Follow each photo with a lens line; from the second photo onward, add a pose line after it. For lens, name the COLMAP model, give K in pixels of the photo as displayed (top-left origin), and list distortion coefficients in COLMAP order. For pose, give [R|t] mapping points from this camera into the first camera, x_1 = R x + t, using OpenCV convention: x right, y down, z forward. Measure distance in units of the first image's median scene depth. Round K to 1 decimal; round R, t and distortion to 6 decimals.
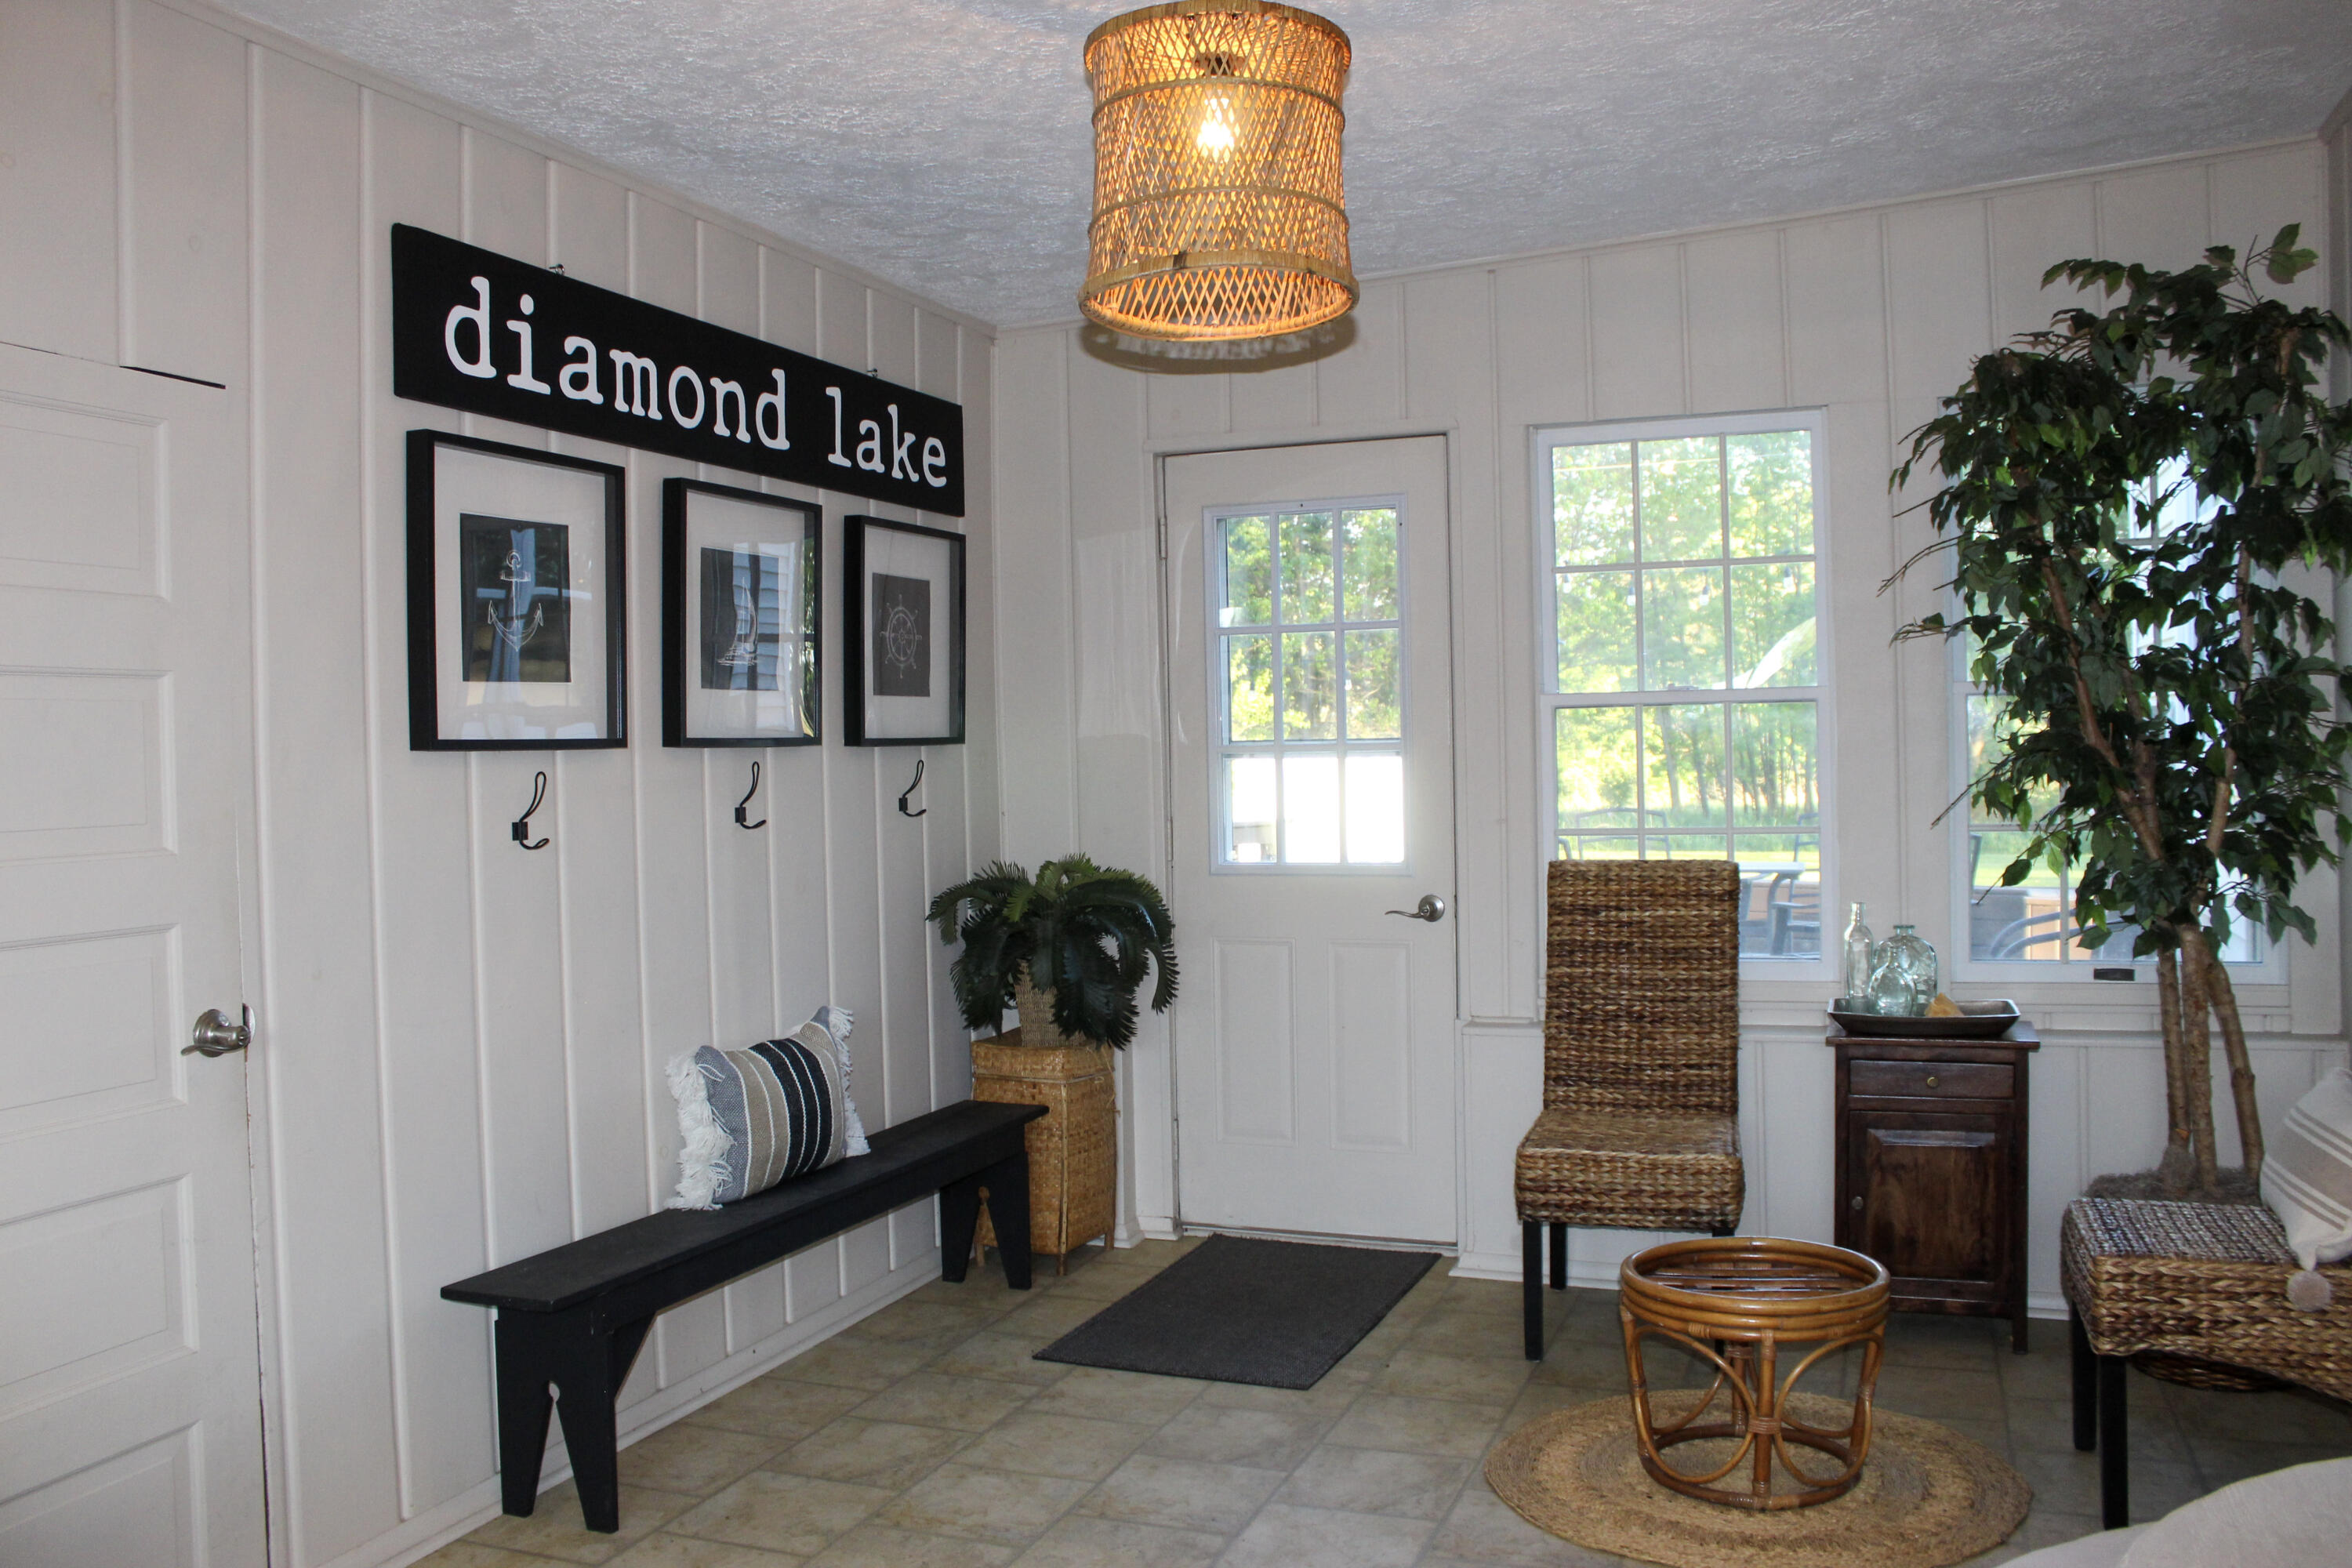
lens RADIAL K [[1974.8, 0, 1186.0], [0, 1974.8, 785.3], [0, 0, 1]] dist [-0.146842, 0.127913]
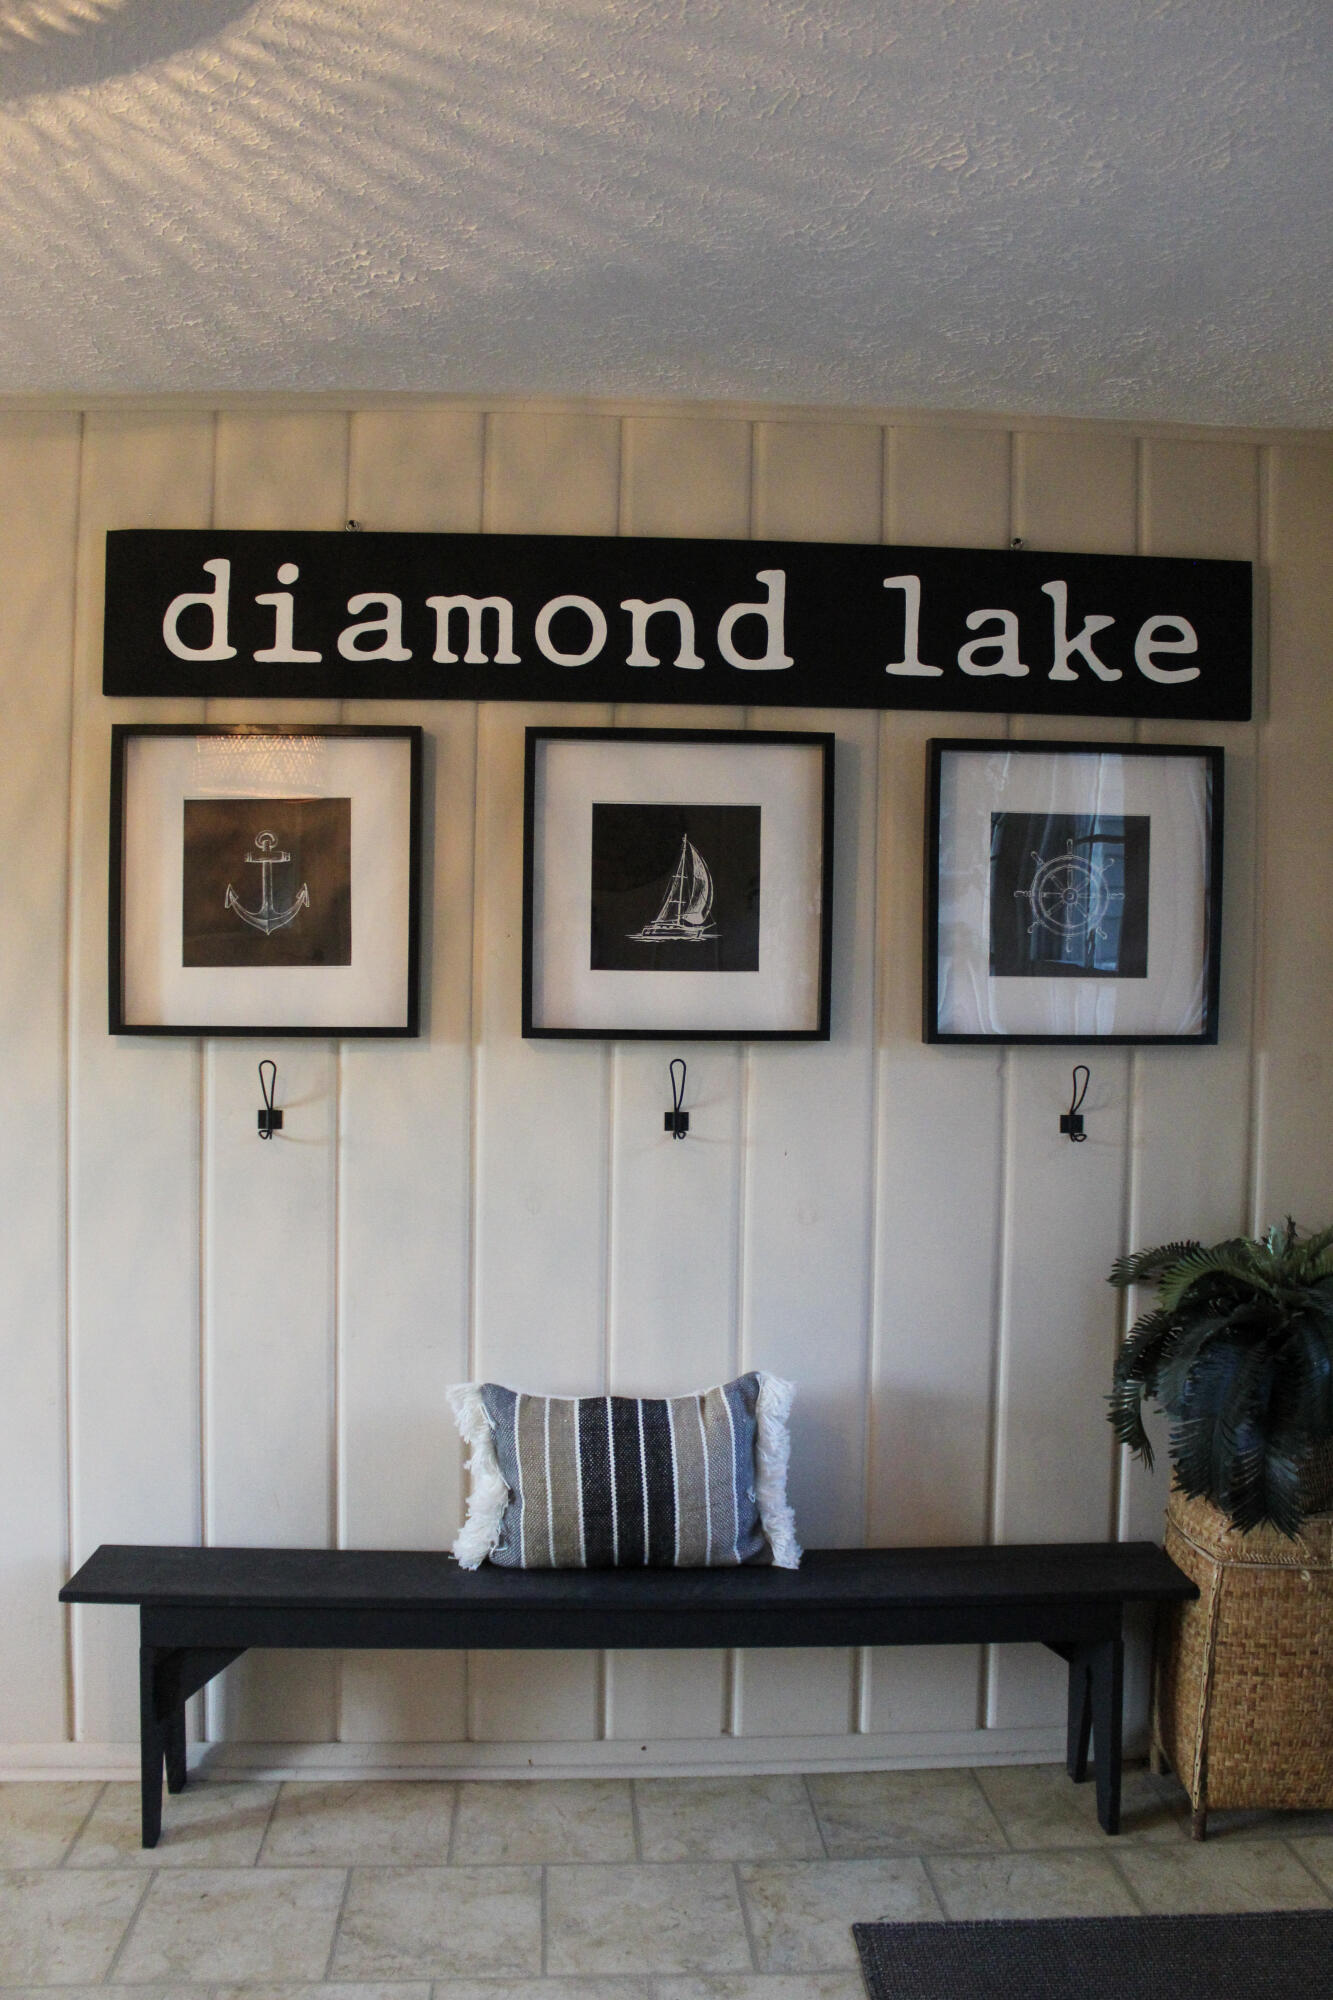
lens RADIAL K [[1679.3, 0, 669.9], [0, 1679.3, 1045.1], [0, 0, 1]] dist [-0.146842, 0.127913]
pose [[0.411058, 0.057598, -0.909788, 0.433603], [-0.036762, 0.998238, 0.046588, -0.052254], [0.910868, 0.014295, 0.412451, 0.731364]]
